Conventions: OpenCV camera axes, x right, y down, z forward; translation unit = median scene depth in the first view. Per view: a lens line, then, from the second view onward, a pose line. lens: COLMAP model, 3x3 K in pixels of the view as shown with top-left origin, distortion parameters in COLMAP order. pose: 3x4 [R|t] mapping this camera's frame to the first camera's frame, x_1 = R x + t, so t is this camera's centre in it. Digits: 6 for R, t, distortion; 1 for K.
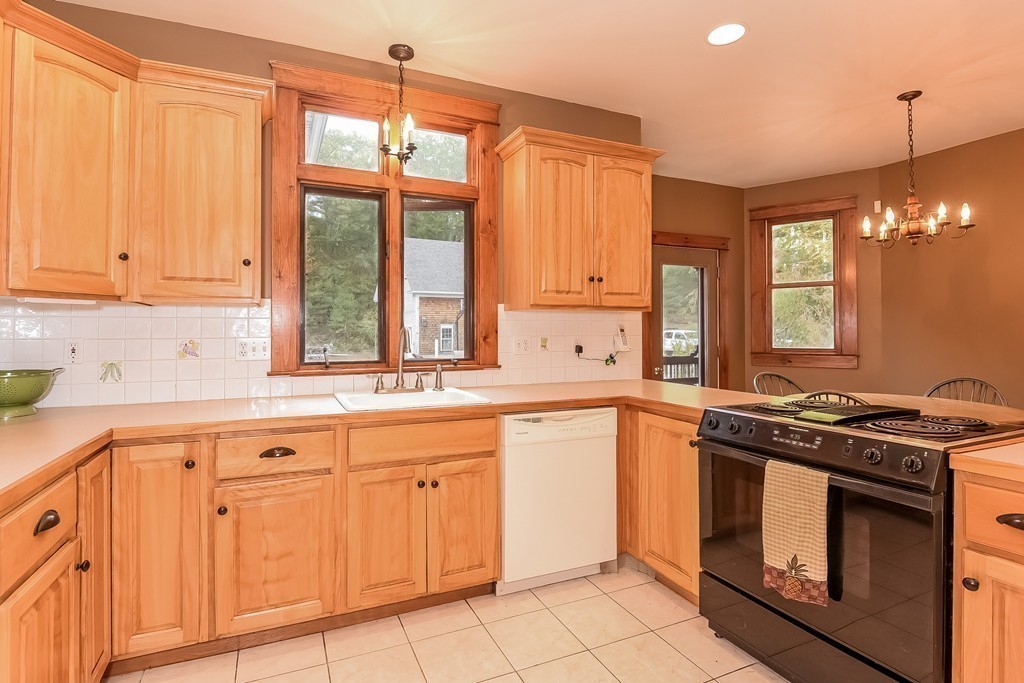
lens RADIAL K [[463.3, 0, 517.1], [0, 463.3, 332.8], [0, 0, 1]] dist [0.001019, -0.013127]
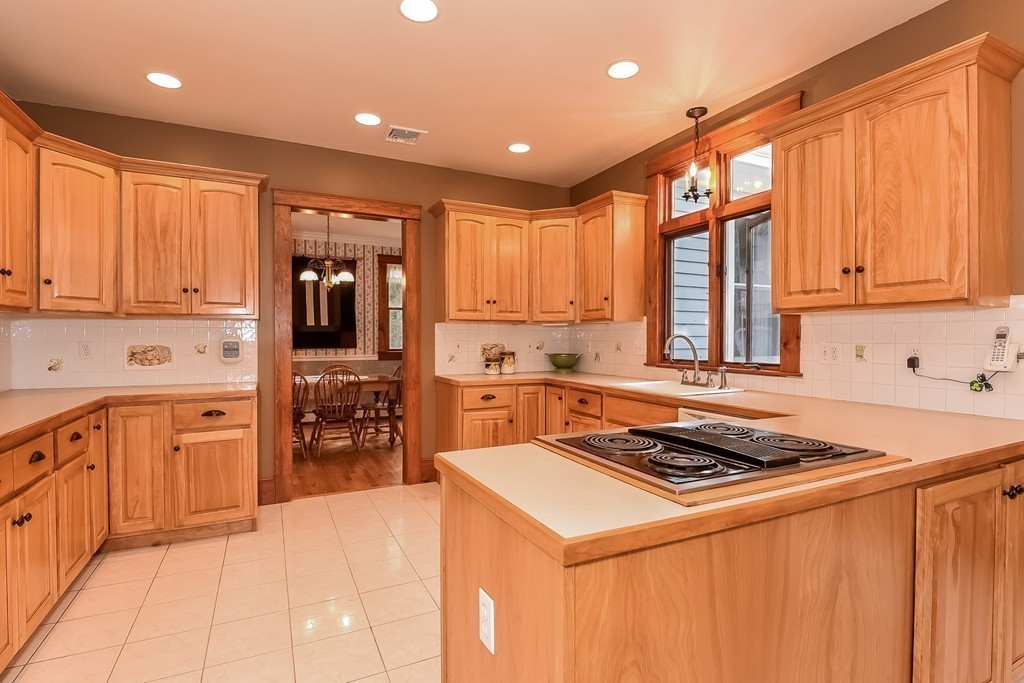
lens RADIAL K [[485.6, 0, 512.0], [0, 485.6, 341.5], [0, 0, 1]] dist [0.002989, 0.000354]
pose [[0.088420, 0.011193, -0.996020, 0.946518], [-0.002085, 0.999937, 0.011052, -0.004589], [0.996081, 0.001099, 0.088437, 0.366217]]
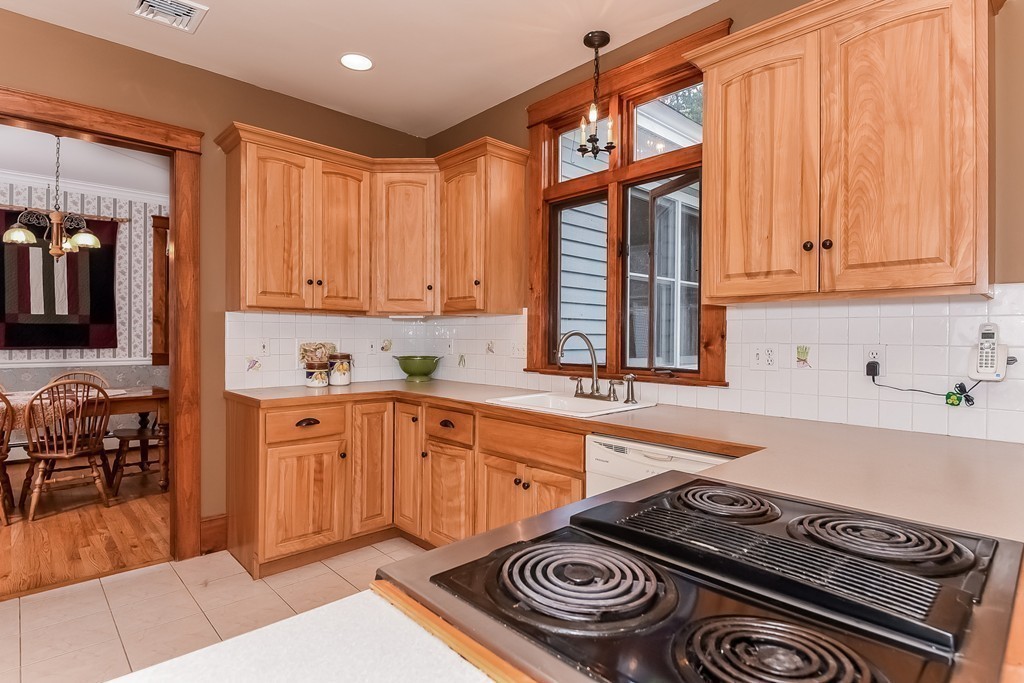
lens RADIAL K [[536.7, 0, 493.4], [0, 536.7, 338.4], [0, 0, 1]] dist [-0.000414, -0.001001]
pose [[0.339061, 0.010489, -0.940706, 0.671431], [-0.008080, 0.999933, 0.008237, -0.002938], [0.940730, 0.004808, 0.339123, 0.403621]]
